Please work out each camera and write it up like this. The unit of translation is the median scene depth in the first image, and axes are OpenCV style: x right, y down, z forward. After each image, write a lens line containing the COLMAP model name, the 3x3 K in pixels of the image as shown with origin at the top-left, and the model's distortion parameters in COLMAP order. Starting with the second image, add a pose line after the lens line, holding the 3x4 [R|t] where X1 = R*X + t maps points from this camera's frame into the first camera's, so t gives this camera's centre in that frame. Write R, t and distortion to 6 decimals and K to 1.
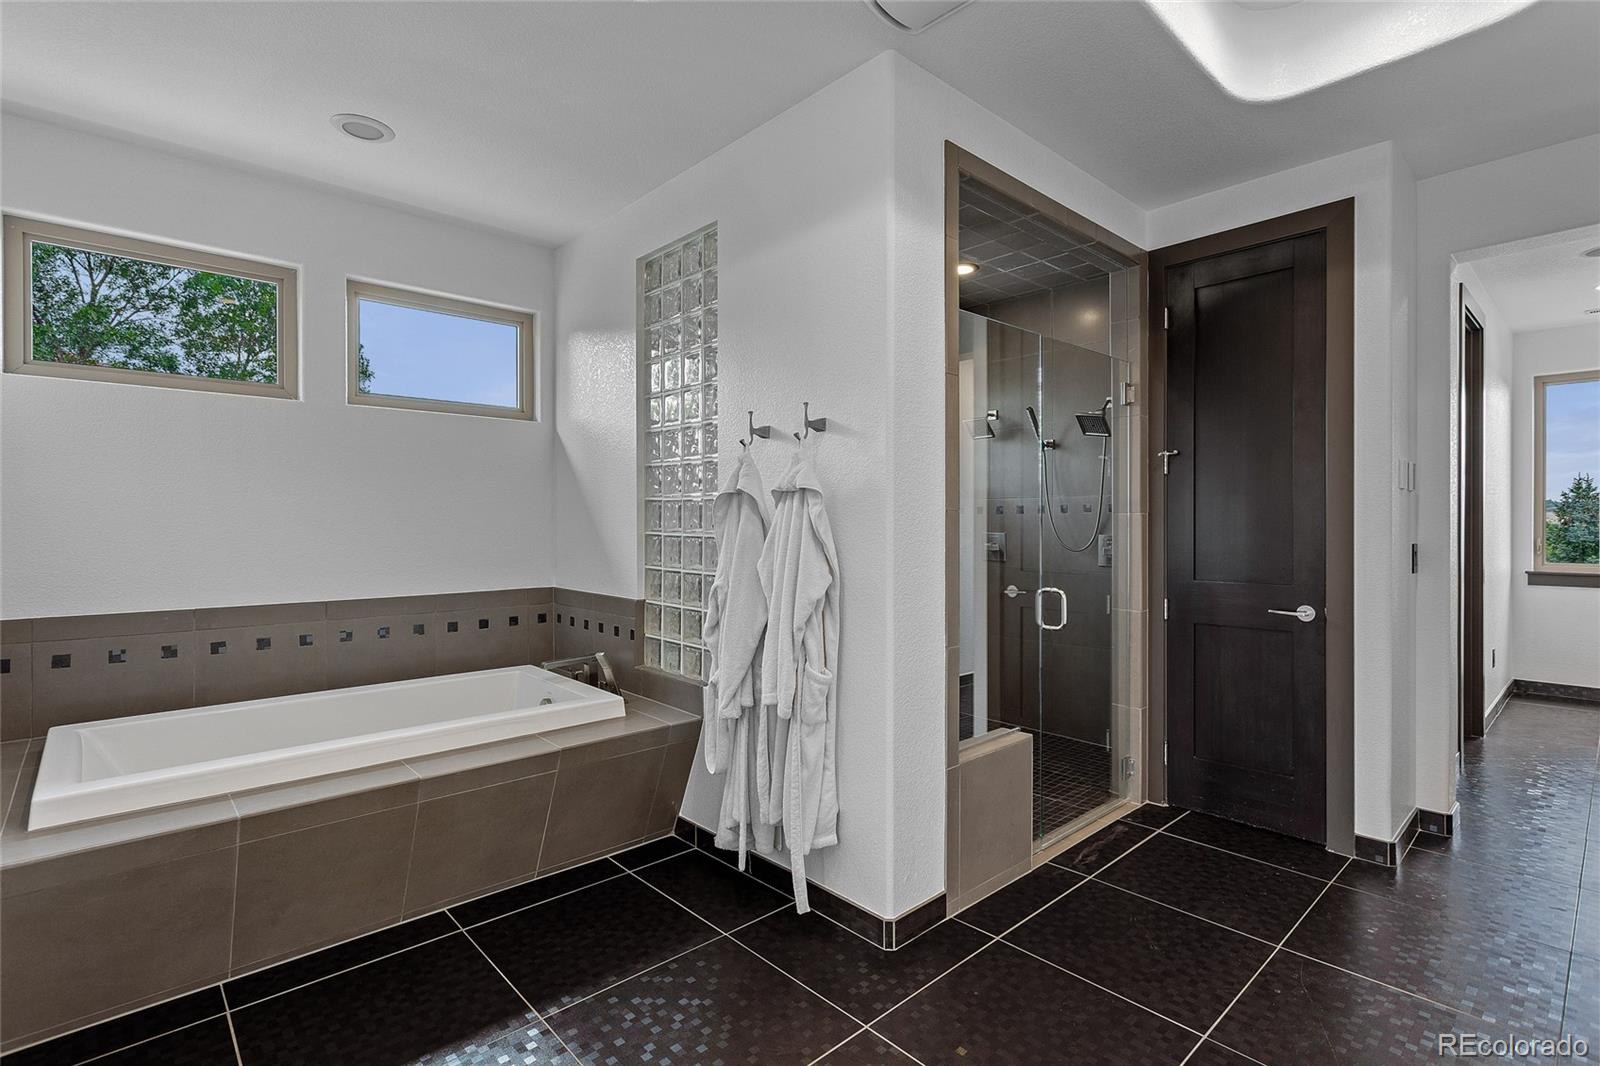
lens RADIAL K [[771.7, 0, 804.5], [0, 771.7, 529.6], [0, 0, 1]] dist [-0.032848, 0.020638]
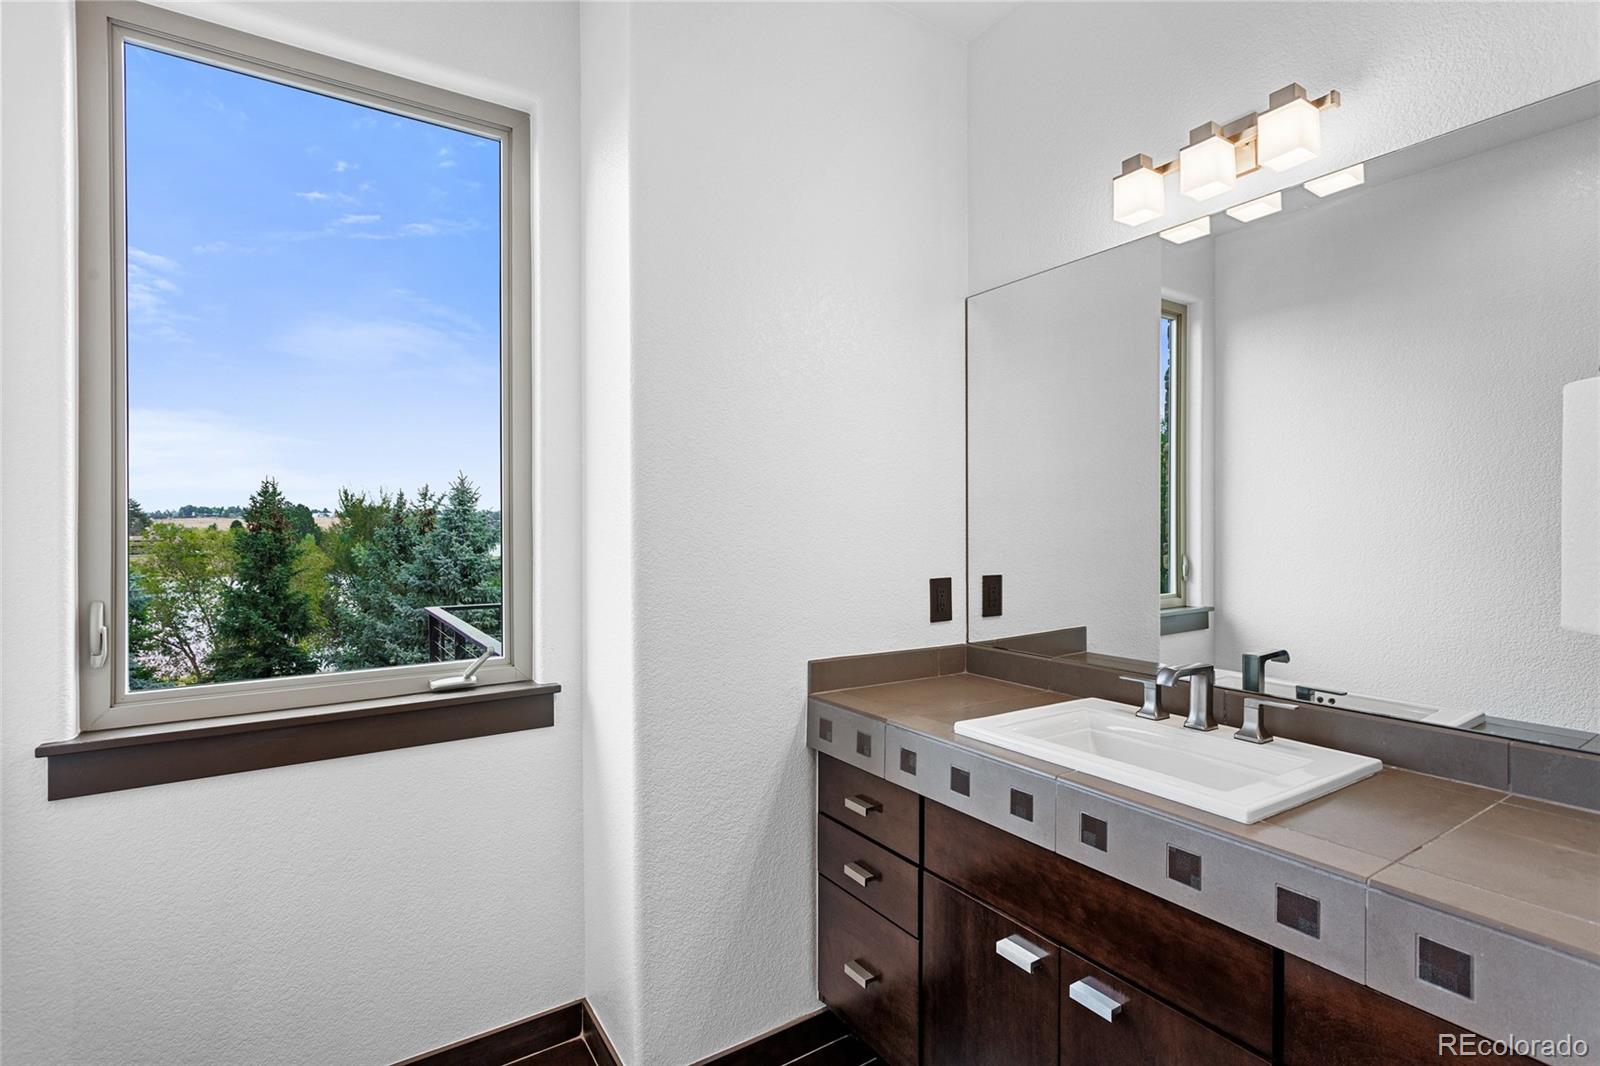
lens RADIAL K [[771.7, 0, 797.5], [0, 771.7, 537.9], [0, 0, 1]] dist [-0.032848, 0.020638]
pose [[0.170514, -0.005287, 0.985341, 0.212756], [0.000477, 0.999986, 0.005283, -0.002900], [-0.985355, -0.000431, 0.170514, 0.206034]]
